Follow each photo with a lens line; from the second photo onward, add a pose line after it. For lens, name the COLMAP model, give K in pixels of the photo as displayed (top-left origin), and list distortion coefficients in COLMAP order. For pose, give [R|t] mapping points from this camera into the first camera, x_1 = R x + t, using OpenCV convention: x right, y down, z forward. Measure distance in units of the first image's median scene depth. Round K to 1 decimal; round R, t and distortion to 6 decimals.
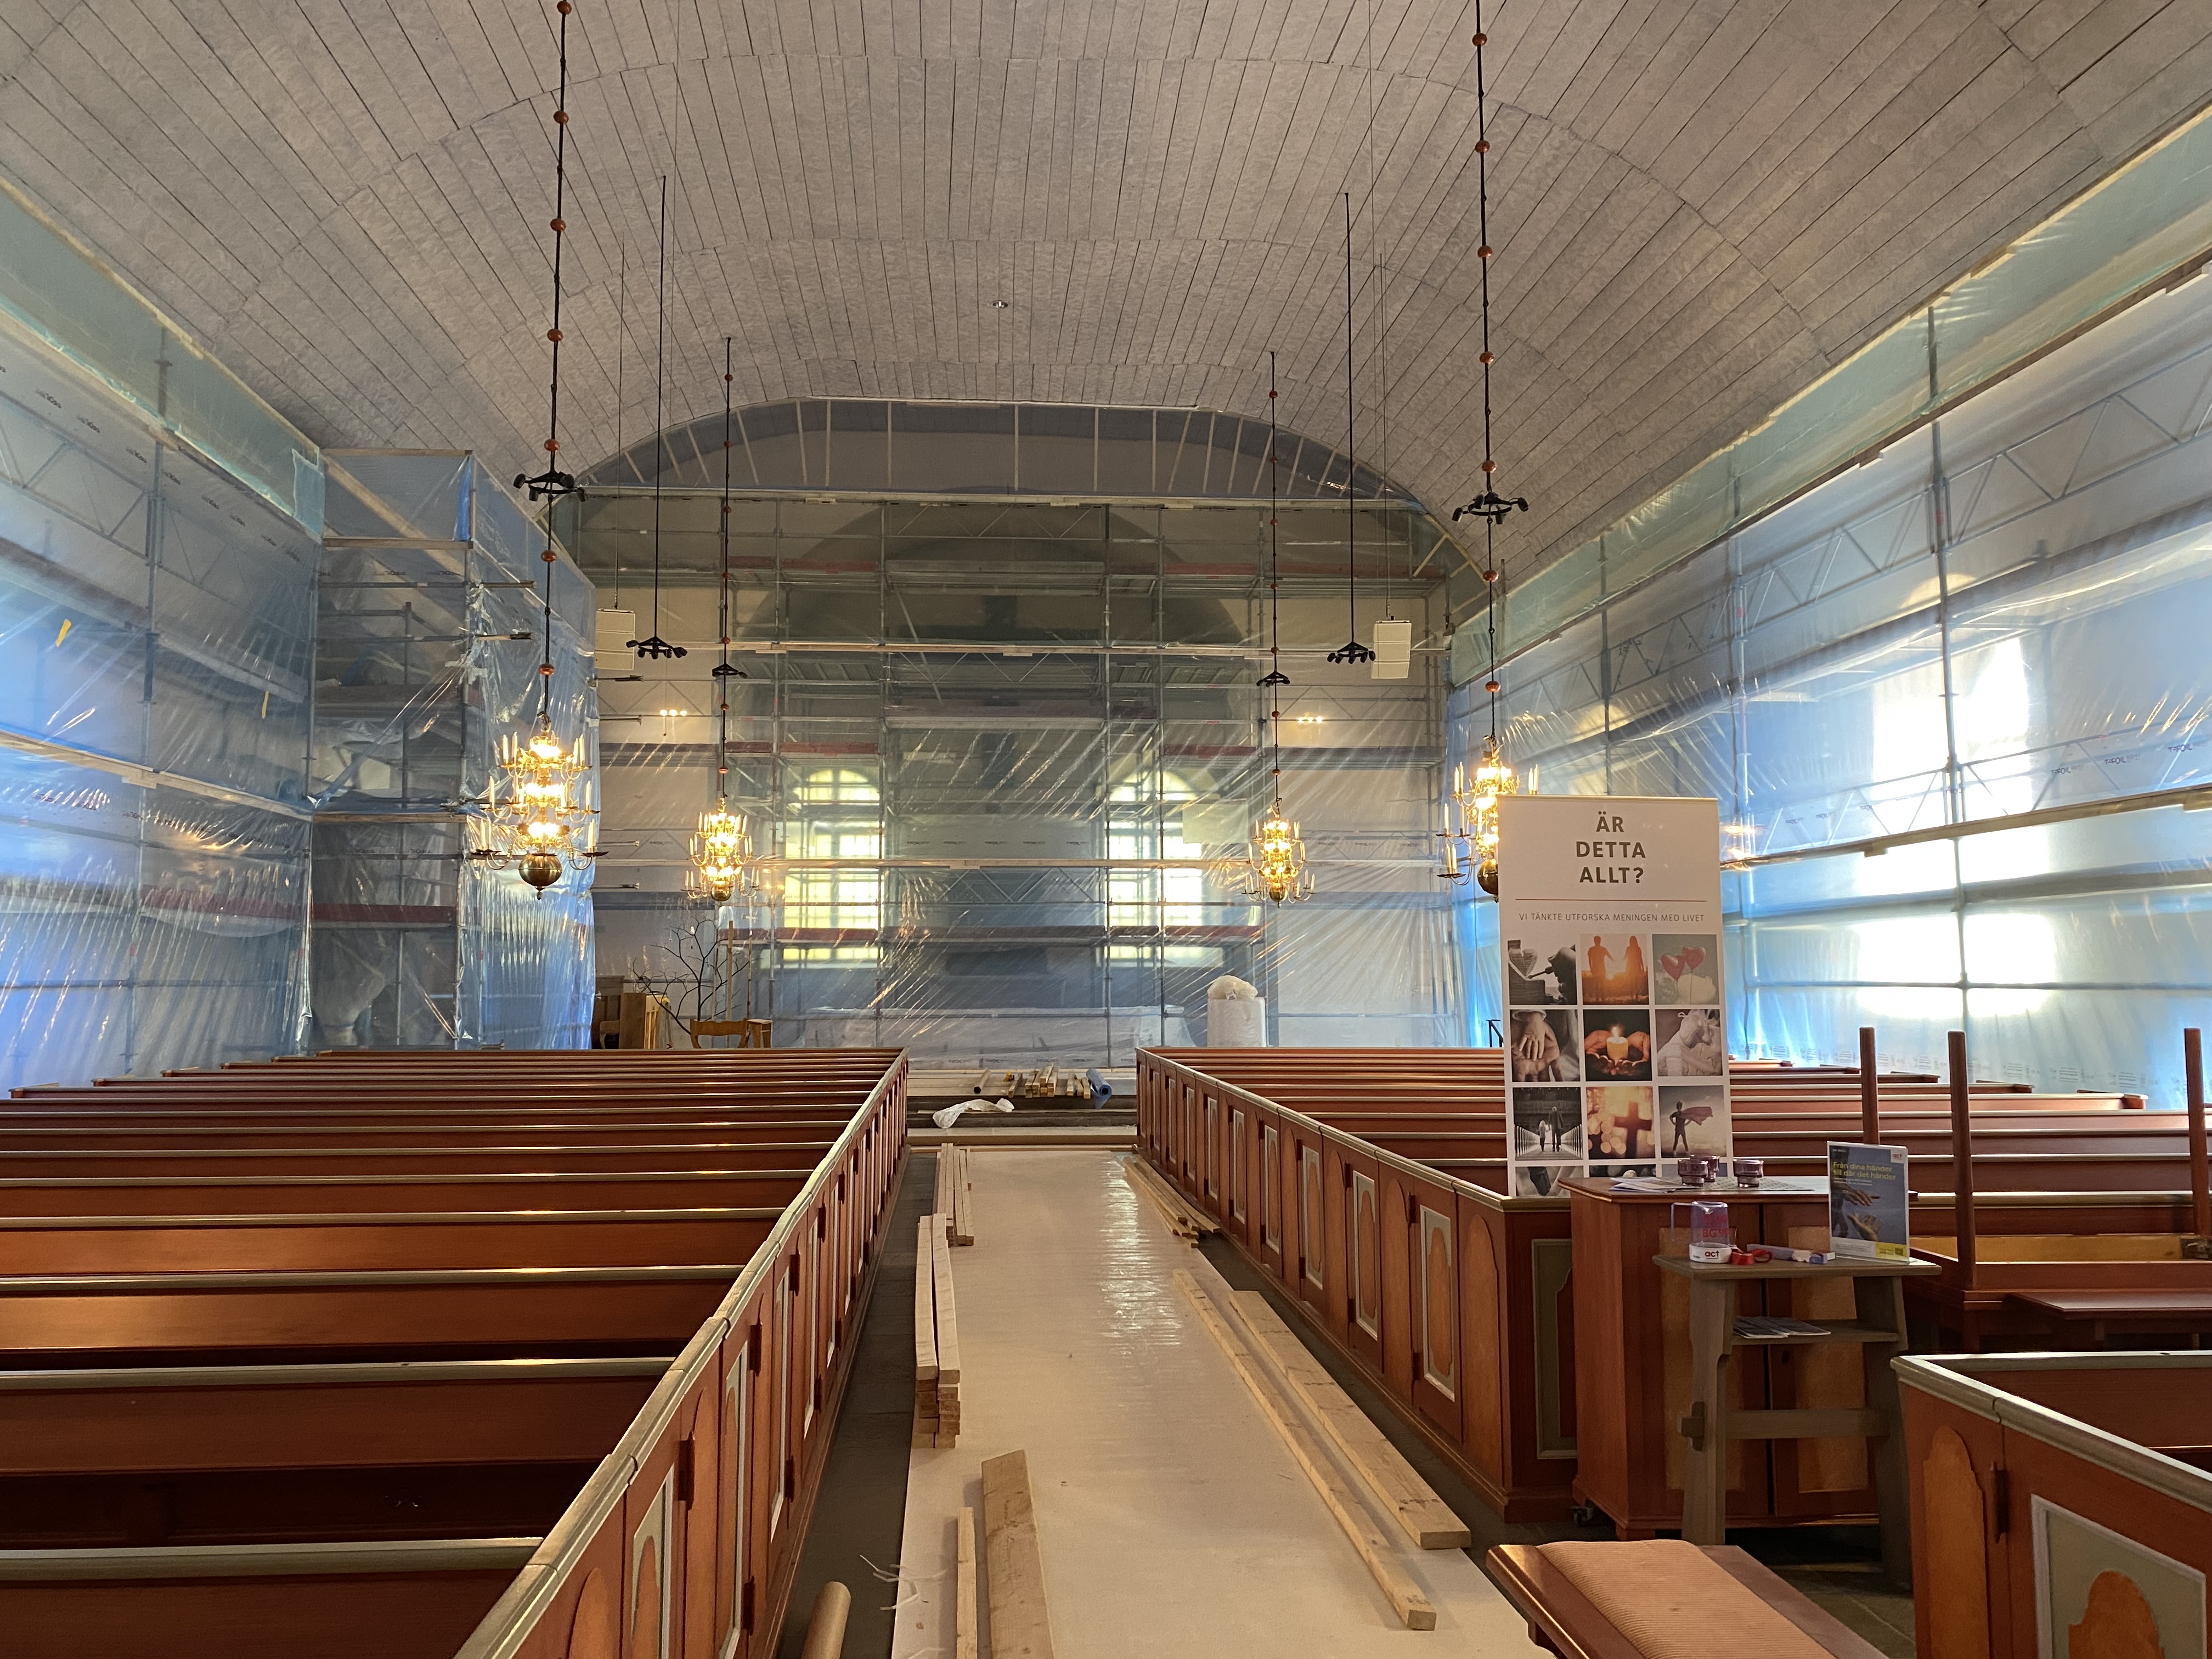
lens RADIAL K [[1708.4, 0, 1106.9], [0, 1708.4, 832.5], [0, 0, 1]] dist [0.056053, -0.090814]
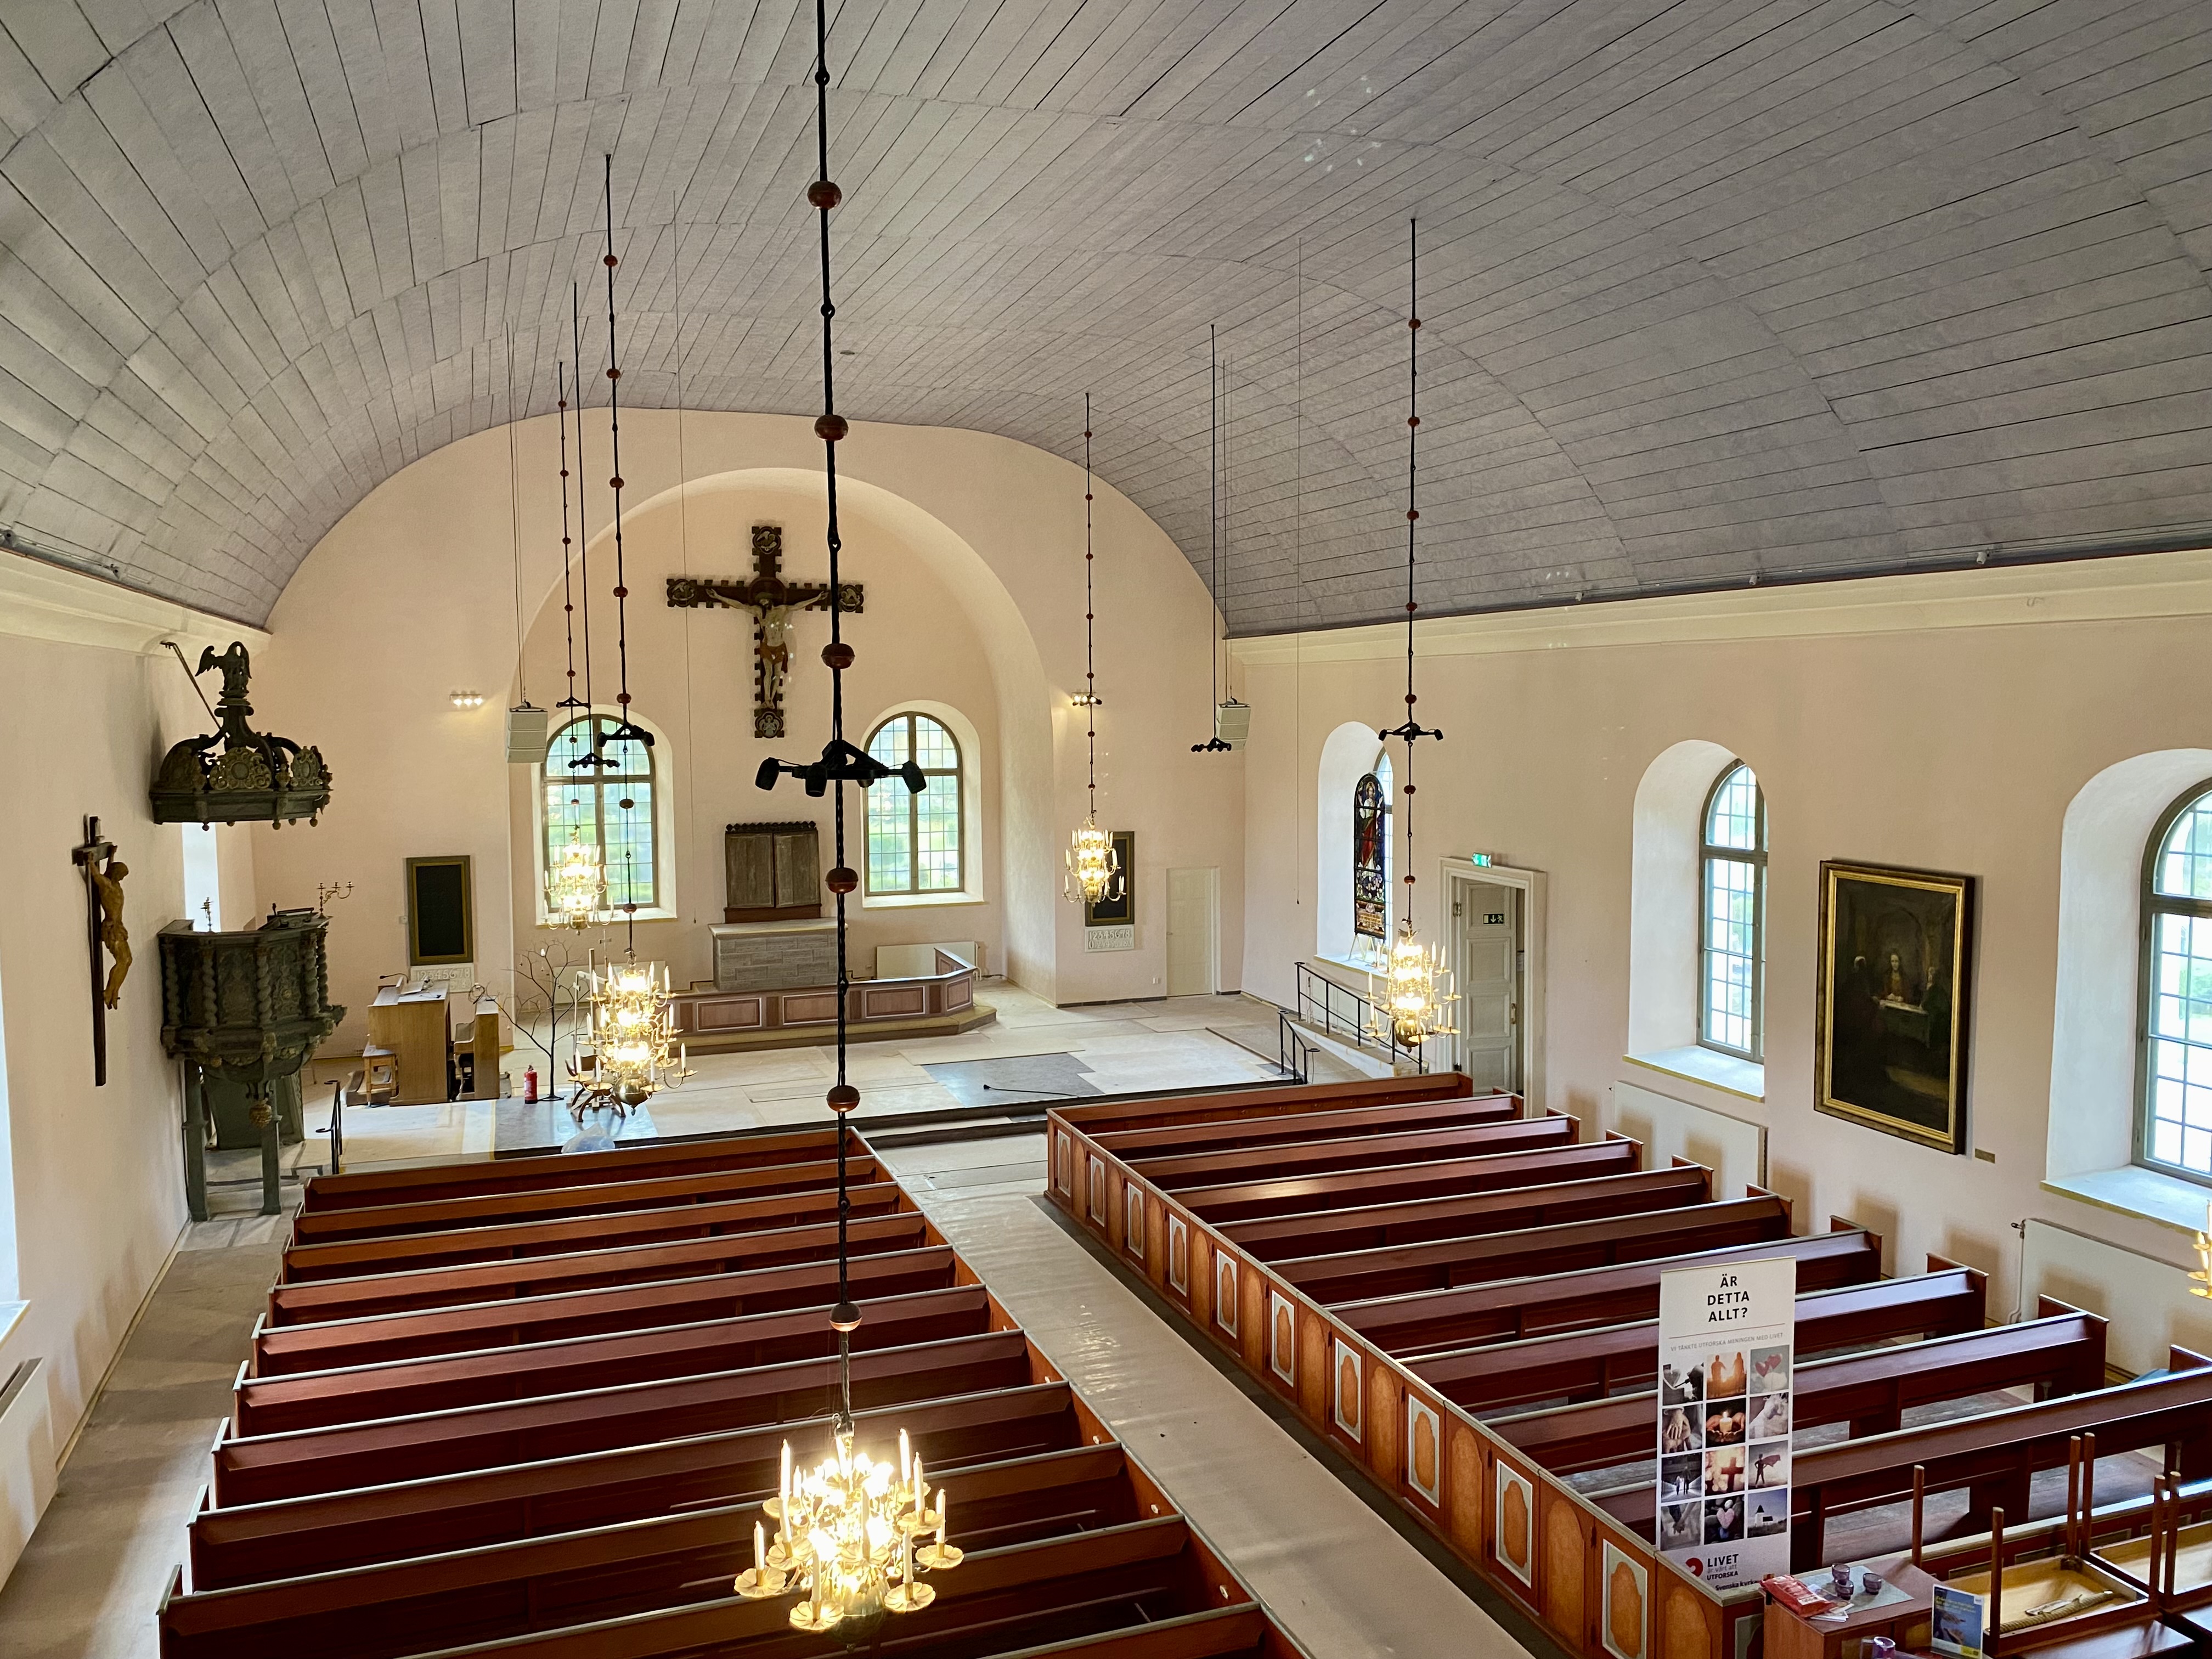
lens RADIAL K [[1708.4, 0, 1115.7], [0, 1708.4, 813.8], [0, 0, 1]] dist [0.056053, -0.090814]
pose [[0.963146, -0.026719, 0.267650, -0.609679], [-0.014516, 0.988441, 0.150911, -0.625323], [-0.268588, -0.149235, 0.951625, -0.217428]]
